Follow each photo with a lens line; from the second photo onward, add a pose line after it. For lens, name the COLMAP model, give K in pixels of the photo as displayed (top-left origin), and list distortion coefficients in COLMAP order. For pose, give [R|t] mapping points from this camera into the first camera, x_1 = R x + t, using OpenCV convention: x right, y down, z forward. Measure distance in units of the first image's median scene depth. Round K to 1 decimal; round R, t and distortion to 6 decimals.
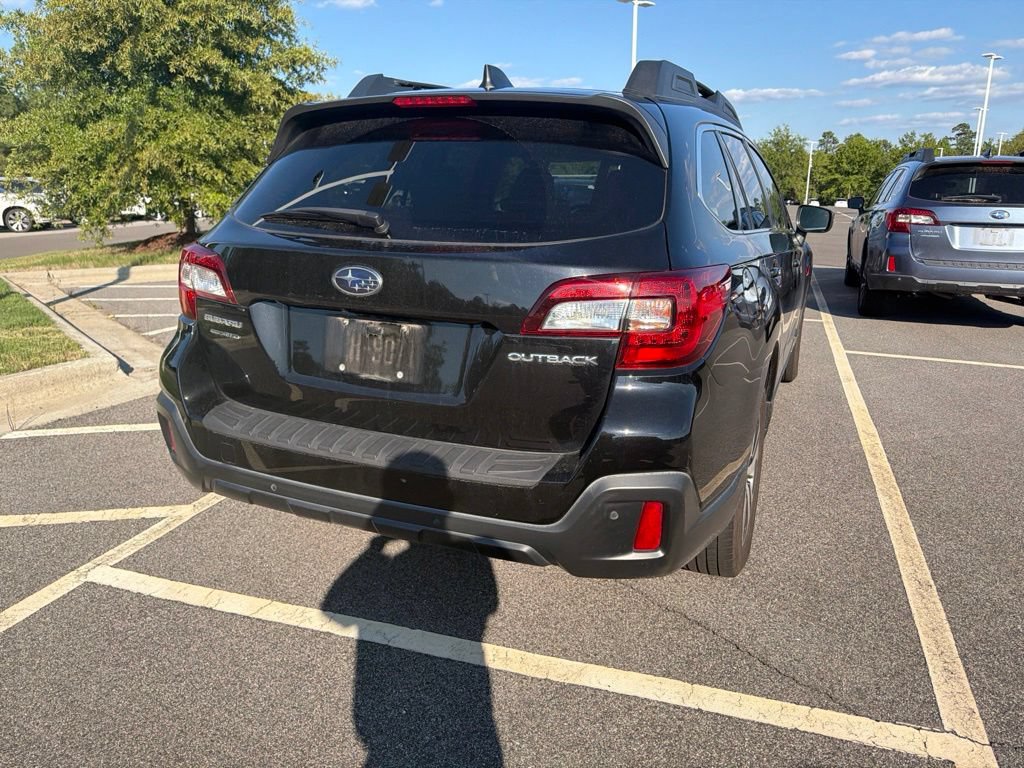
lens RADIAL K [[737.2, 0, 521.6], [0, 737.2, 380.5], [0, 0, 1]] dist [0.021866, -0.029176]
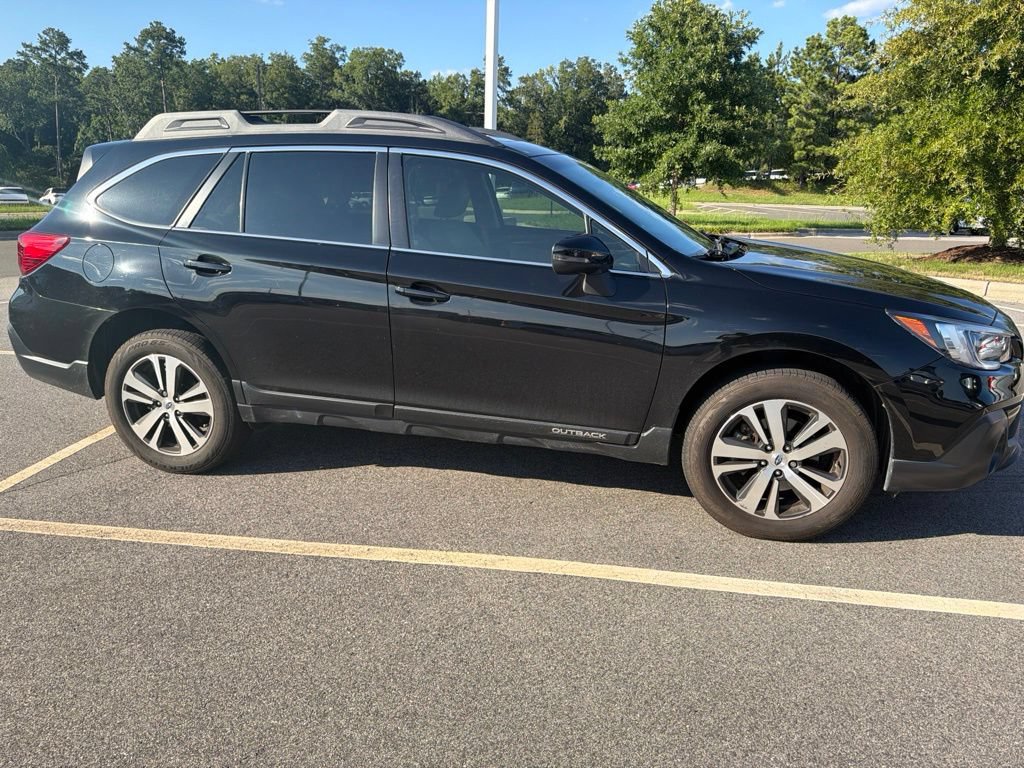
lens RADIAL K [[737.2, 0, 519.2], [0, 737.2, 377.5], [0, 0, 1]] dist [0.021866, -0.029176]
pose [[0.167138, 0.255381, -0.952284, 1.399920], [-0.265526, 0.941843, 0.205978, -0.308446], [0.949506, 0.218430, 0.225228, 1.069612]]
